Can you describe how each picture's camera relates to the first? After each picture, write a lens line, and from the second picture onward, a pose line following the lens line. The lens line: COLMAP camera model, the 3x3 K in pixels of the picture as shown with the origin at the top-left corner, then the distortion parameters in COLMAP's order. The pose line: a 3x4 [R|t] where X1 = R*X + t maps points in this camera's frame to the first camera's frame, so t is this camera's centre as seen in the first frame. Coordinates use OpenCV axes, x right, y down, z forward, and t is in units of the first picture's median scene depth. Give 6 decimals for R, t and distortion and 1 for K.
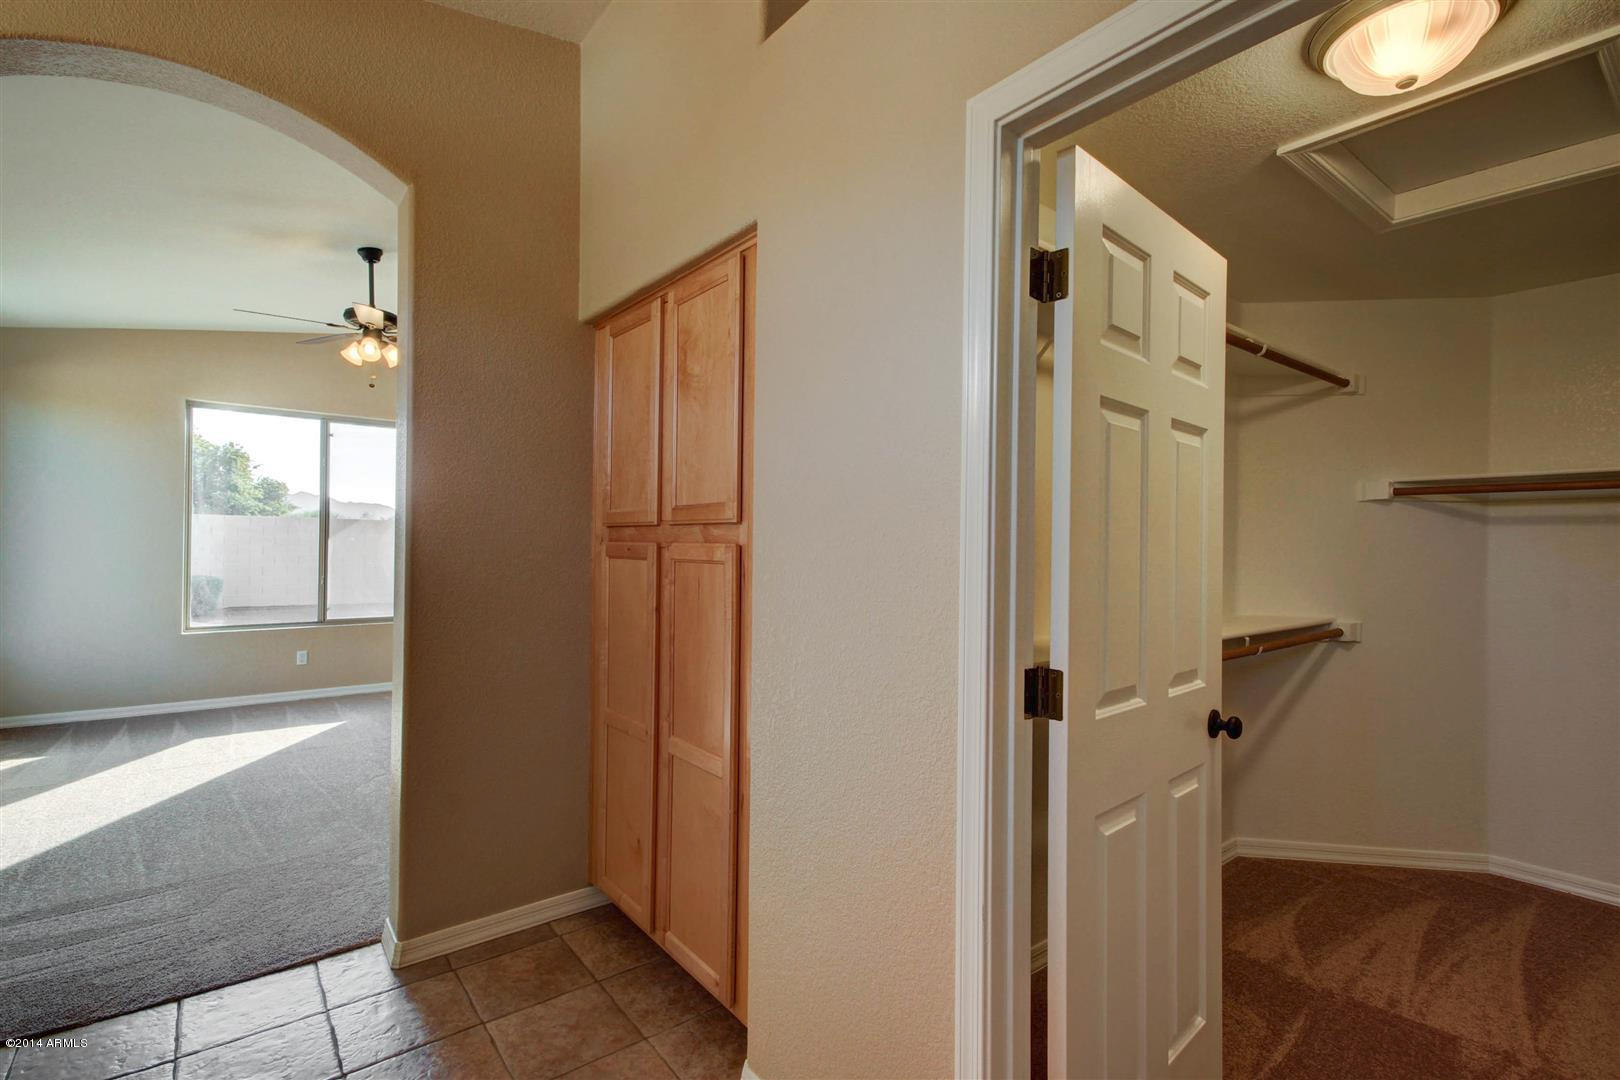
lens RADIAL K [[739.1, 0, 812.4], [0, 739.1, 542.5], [0, 0, 1]] dist [0.025410, -0.008961]
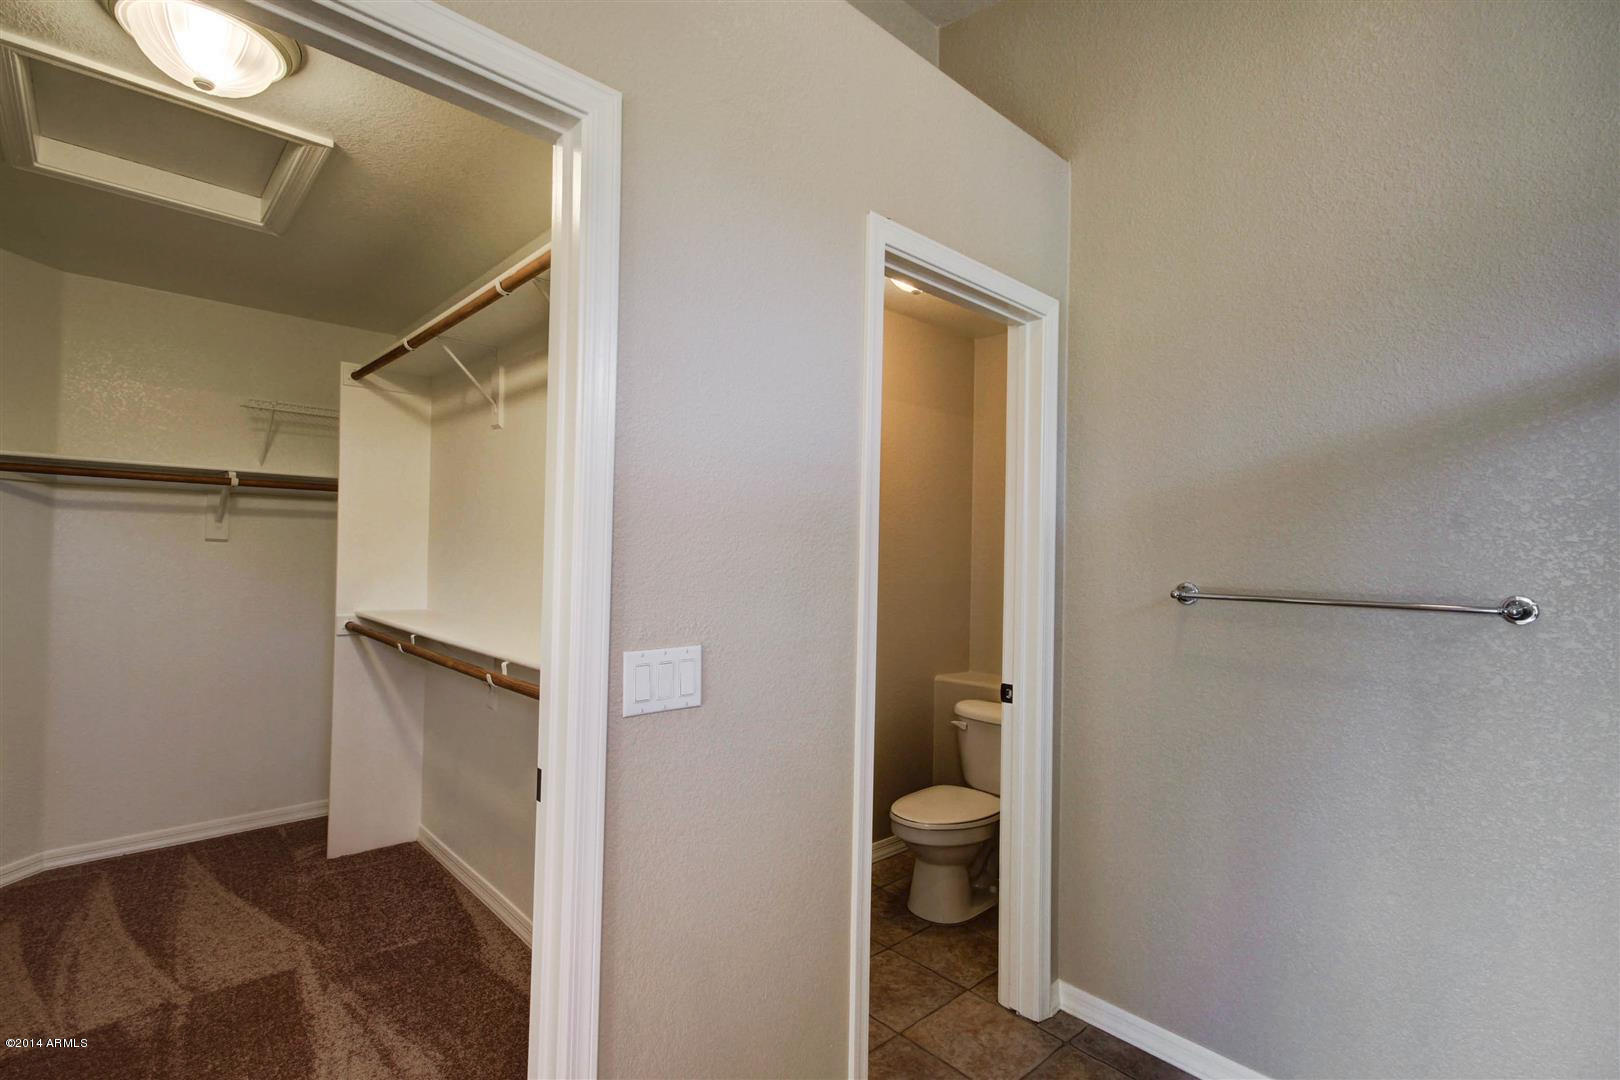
lens RADIAL K [[739.1, 0, 812.4], [0, 739.1, 542.5], [0, 0, 1]] dist [0.025410, -0.008961]
pose [[-0.054596, 0.004402, 0.998499, -0.167103], [-0.029210, 0.999555, -0.006004, -0.002531], [-0.998081, -0.029494, -0.054443, 0.125102]]
